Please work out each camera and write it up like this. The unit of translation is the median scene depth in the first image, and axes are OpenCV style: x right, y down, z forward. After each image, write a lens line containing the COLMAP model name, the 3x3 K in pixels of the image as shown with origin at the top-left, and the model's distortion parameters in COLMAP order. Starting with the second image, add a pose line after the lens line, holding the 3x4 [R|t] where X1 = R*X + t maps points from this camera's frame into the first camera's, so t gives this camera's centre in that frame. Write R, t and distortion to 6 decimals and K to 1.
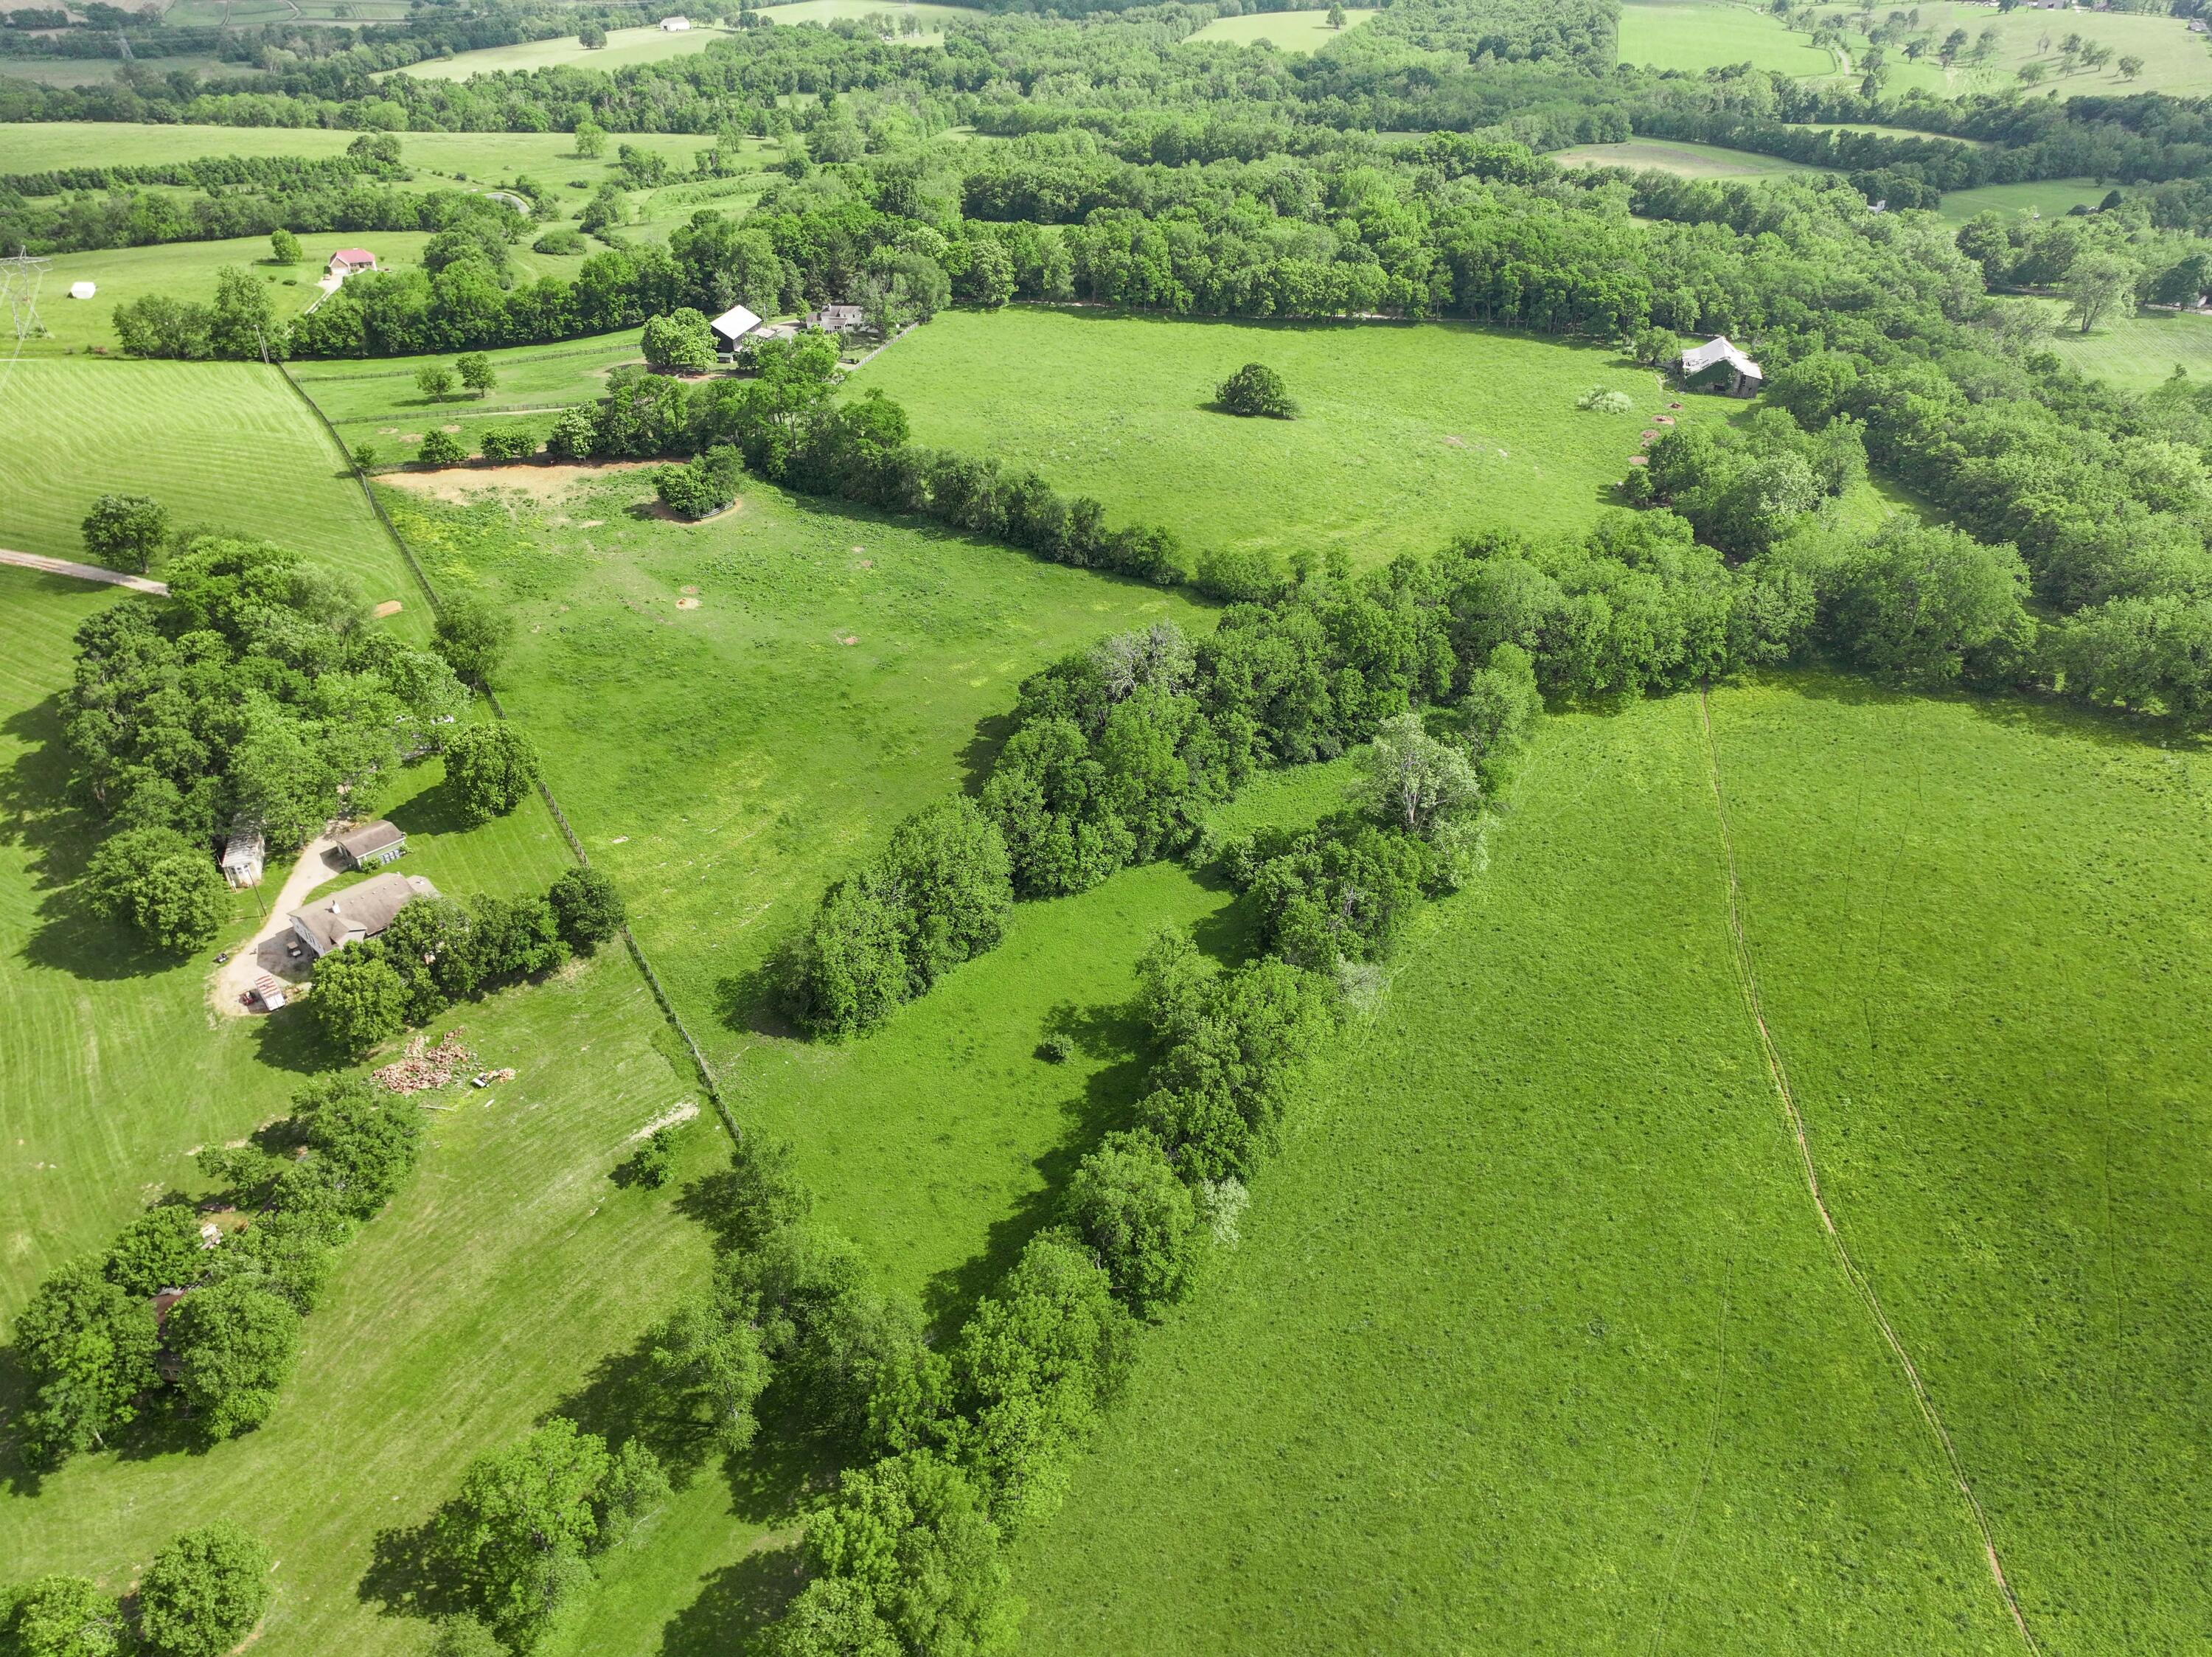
lens RADIAL K [[1548.3, 0, 1114.3], [0, 1548.3, 816.5], [0, 0, 1]] dist [-0.011468, 0.030552]
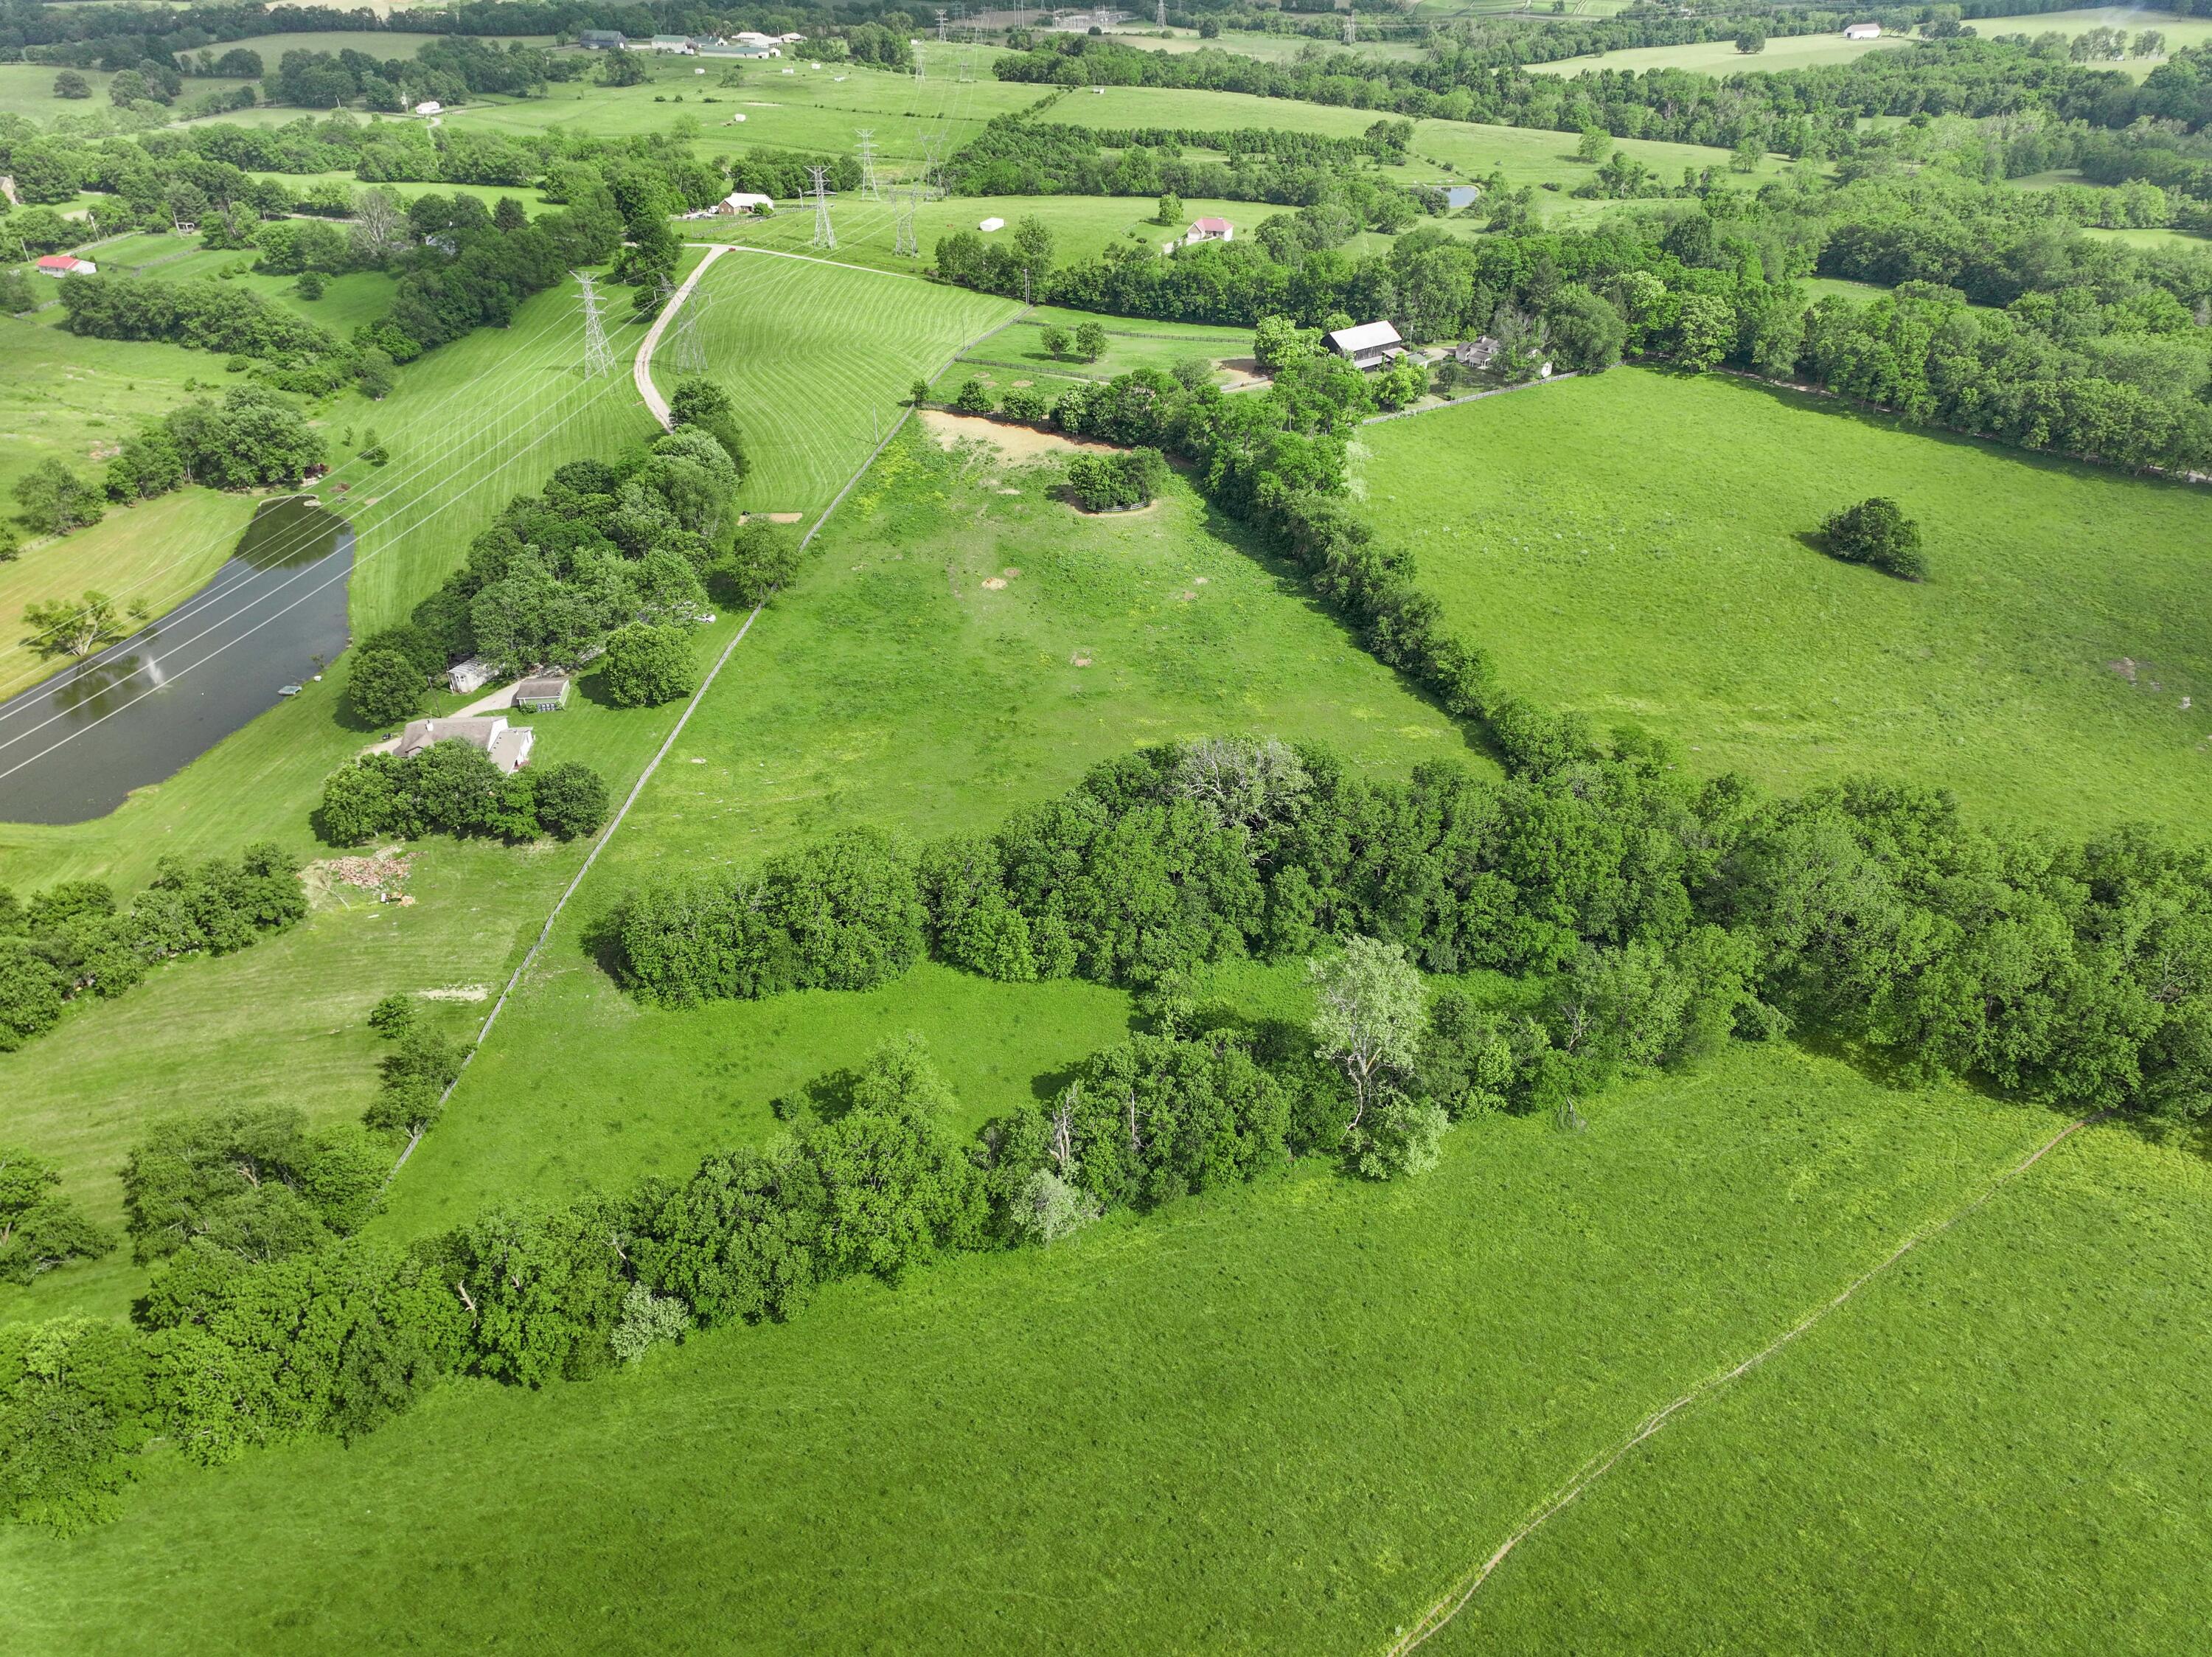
lens RADIAL K [[1548.3, 0, 1114.3], [0, 1548.3, 816.5], [0, 0, 1]] dist [-0.011468, 0.030552]
pose [[0.740695, 0.346369, -0.575674, 0.290182], [-0.346050, 0.931142, 0.114998, -0.094603], [0.575865, 0.114033, 0.809553, 0.157481]]
